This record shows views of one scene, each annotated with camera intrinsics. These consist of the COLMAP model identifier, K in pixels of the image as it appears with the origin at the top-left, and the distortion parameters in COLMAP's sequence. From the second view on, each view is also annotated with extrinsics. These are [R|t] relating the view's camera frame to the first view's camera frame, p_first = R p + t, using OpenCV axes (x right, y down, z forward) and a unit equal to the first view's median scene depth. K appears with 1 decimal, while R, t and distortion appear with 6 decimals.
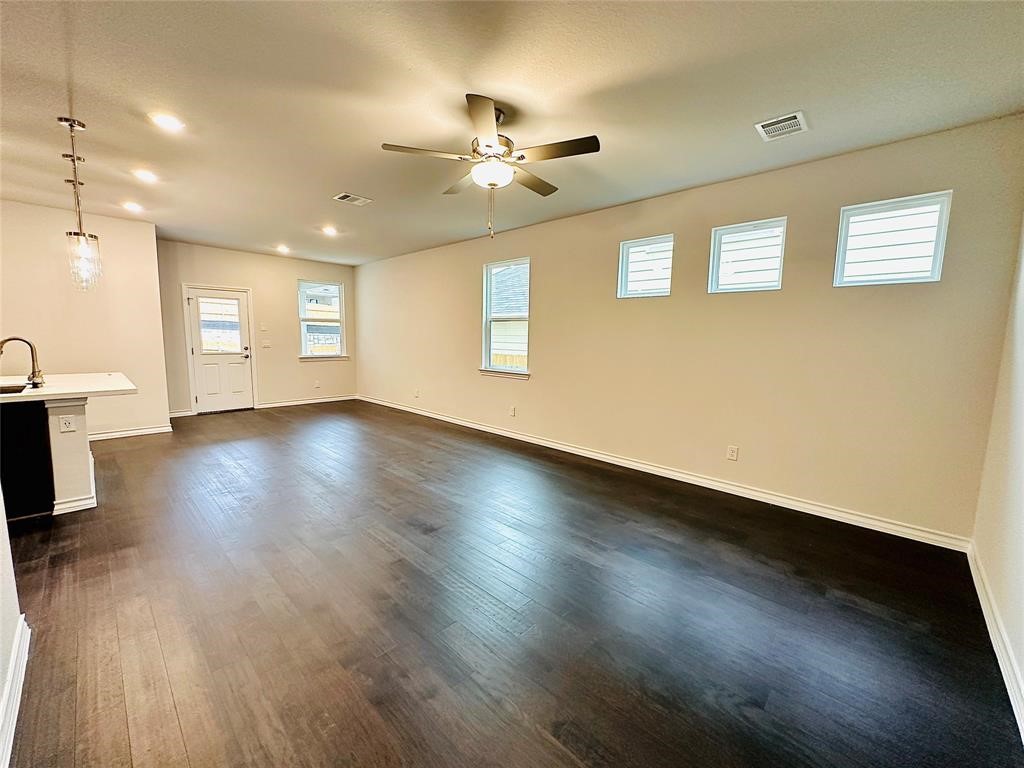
lens RADIAL K [[409.4, 0, 511.5], [0, 409.4, 383.6], [0, 0, 1]] dist [0.000592, -0.000078]
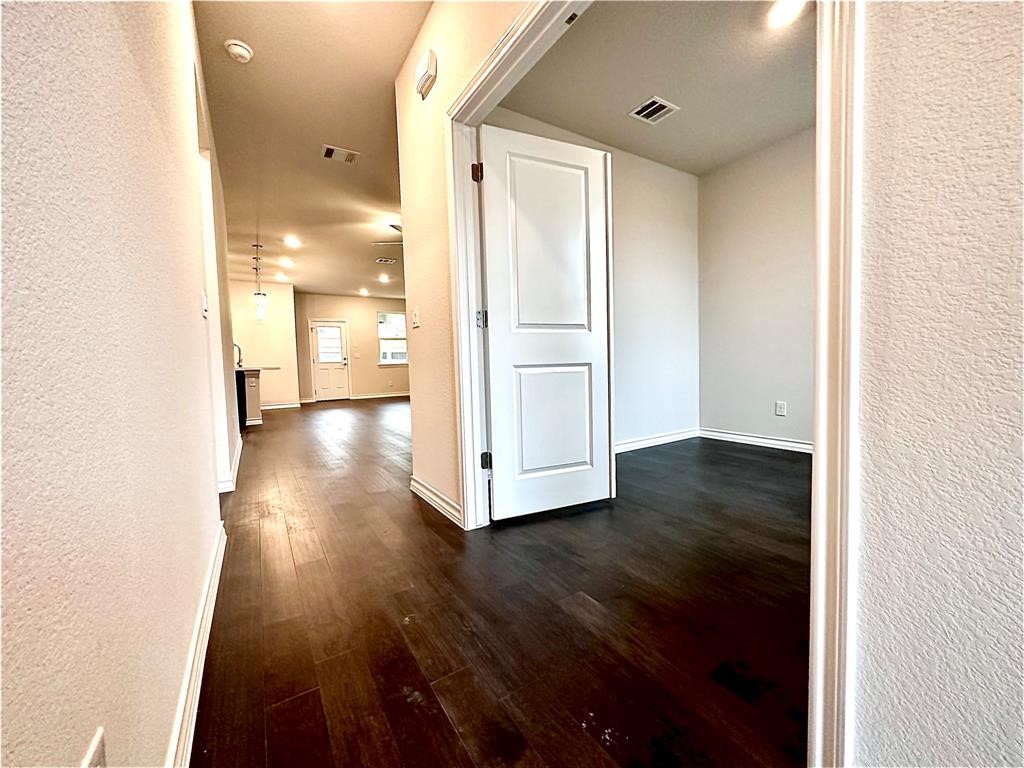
lens RADIAL K [[409.4, 0, 512.0], [0, 409.4, 383.6], [0, 0, 1]] dist [0.000592, -0.000078]
pose [[0.969801, -0.038115, -0.240901, 0.378546], [0.023376, 0.997692, -0.063748, 0.139014], [0.242775, 0.056191, 0.968454, -0.377337]]
